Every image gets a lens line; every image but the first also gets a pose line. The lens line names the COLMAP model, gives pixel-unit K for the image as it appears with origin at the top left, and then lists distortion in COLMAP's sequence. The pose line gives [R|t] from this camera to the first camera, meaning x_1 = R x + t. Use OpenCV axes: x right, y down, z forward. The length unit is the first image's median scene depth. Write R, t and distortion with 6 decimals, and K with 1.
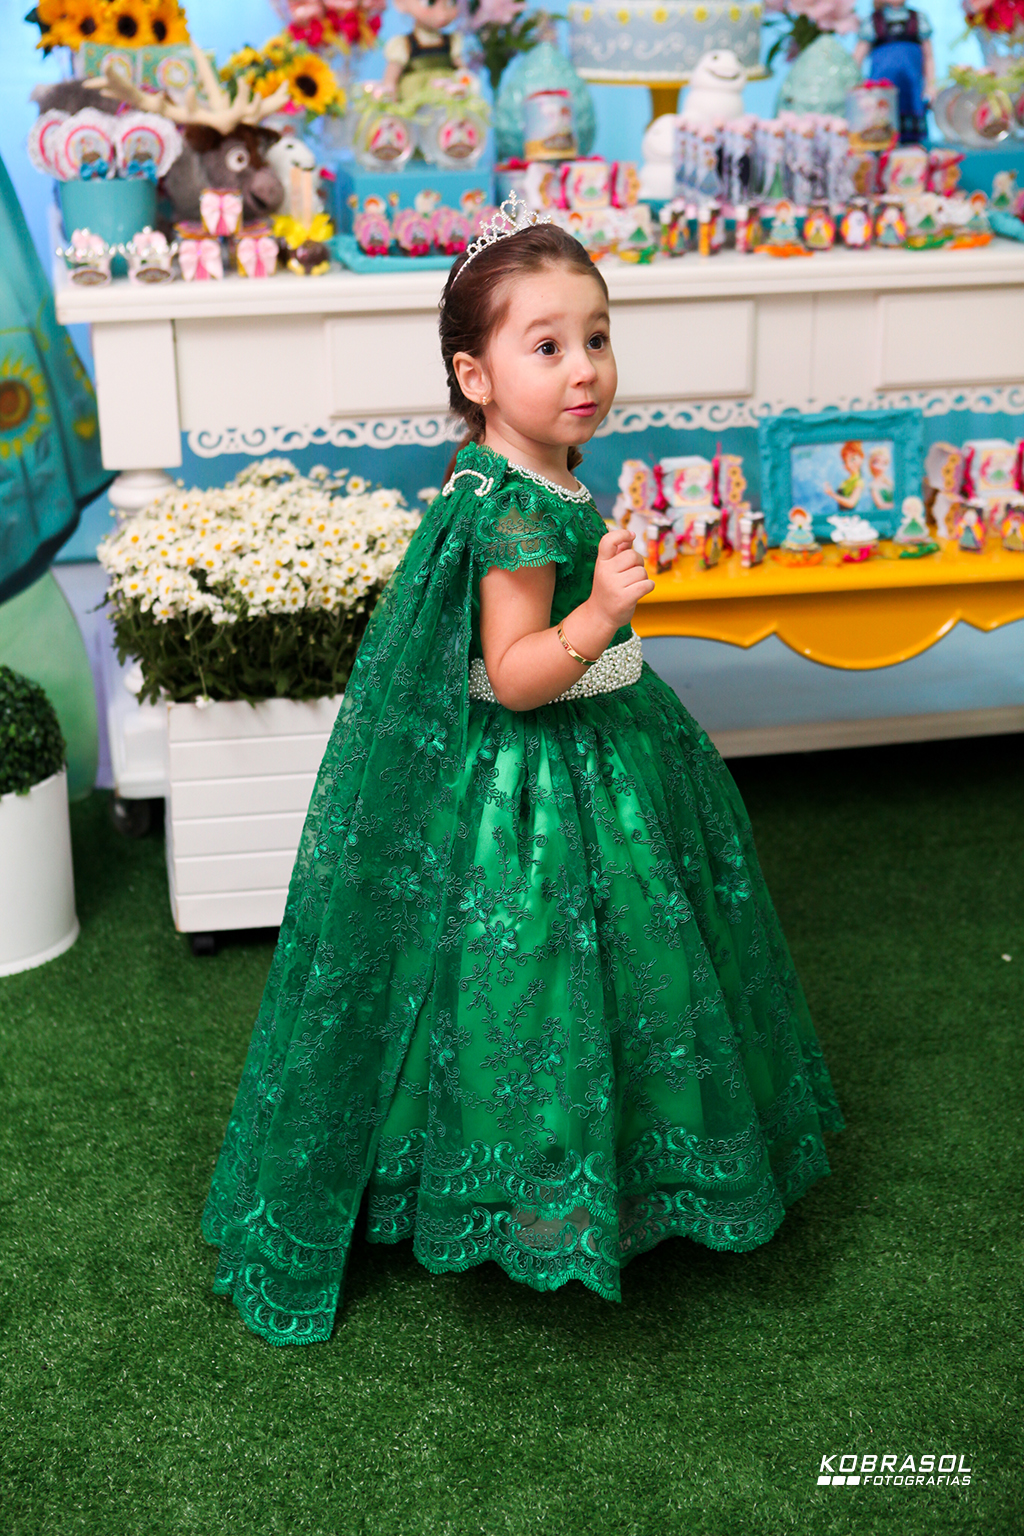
lens RADIAL K [[2718.1, 0, 512.0], [0, 2718.1, 768.0], [0, 0, 1]] dist [0.032887, 0.000606]
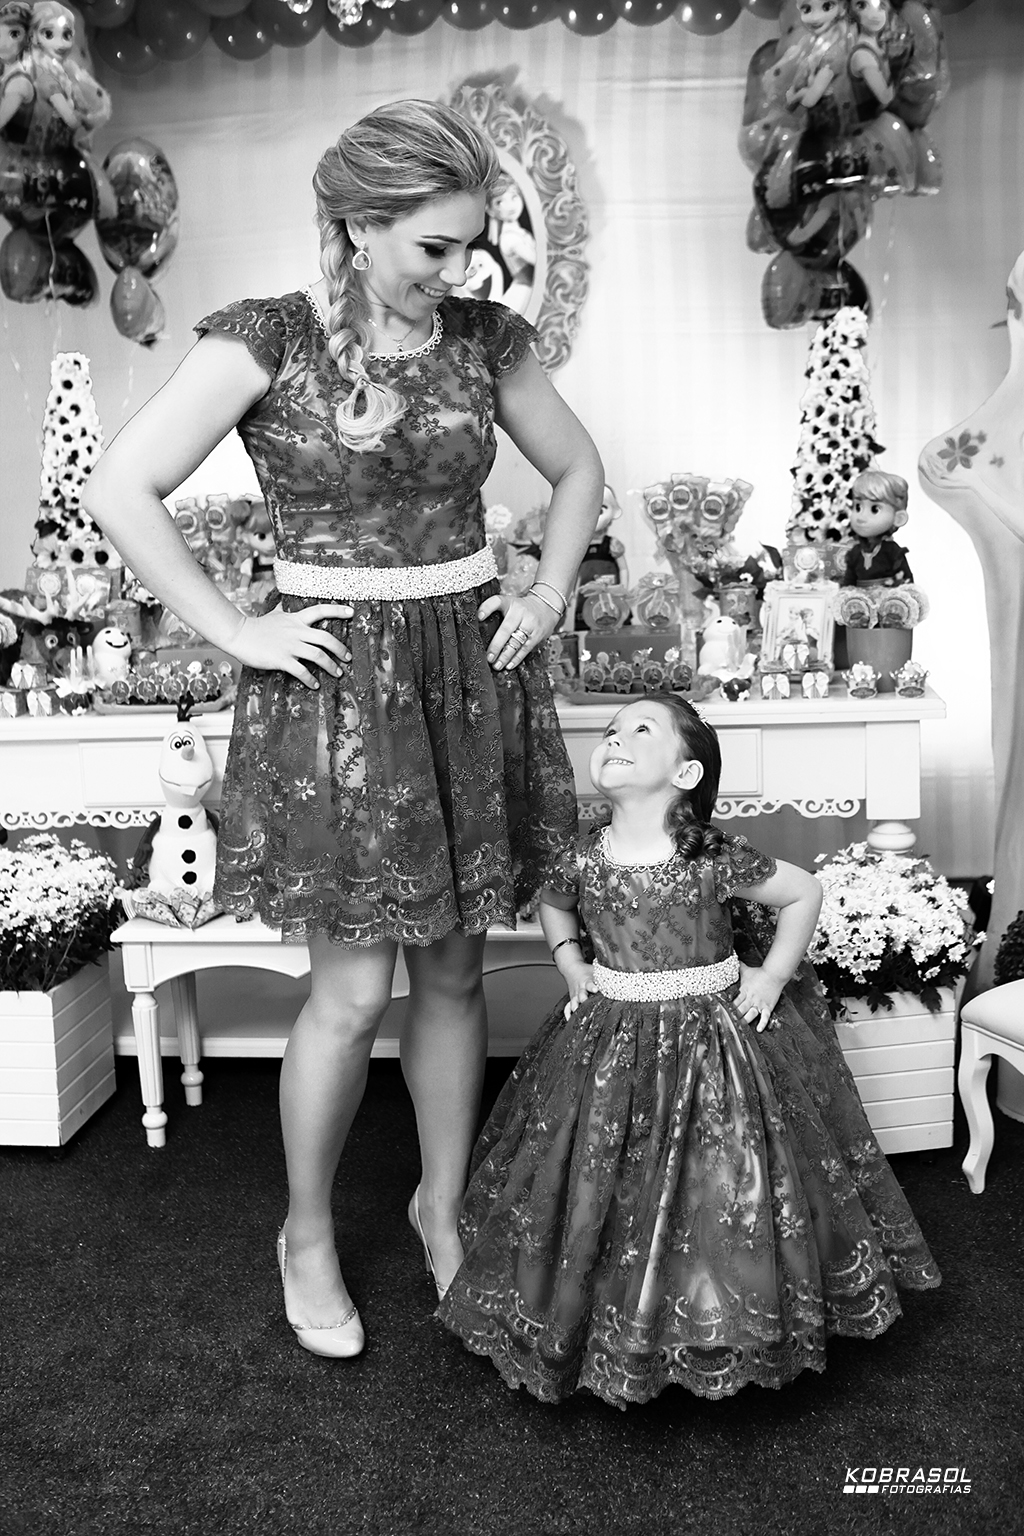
lens RADIAL K [[1872.6, 0, 512.0], [0, 1872.6, 768.0], [0, 0, 1]] dist [-0.013747, -0.032474]
pose [[0.941990, 0.027783, -0.334490, 0.504232], [-0.073334, 0.989527, -0.124333, -0.038188], [0.327532, 0.141650, 0.934162, 0.099284]]
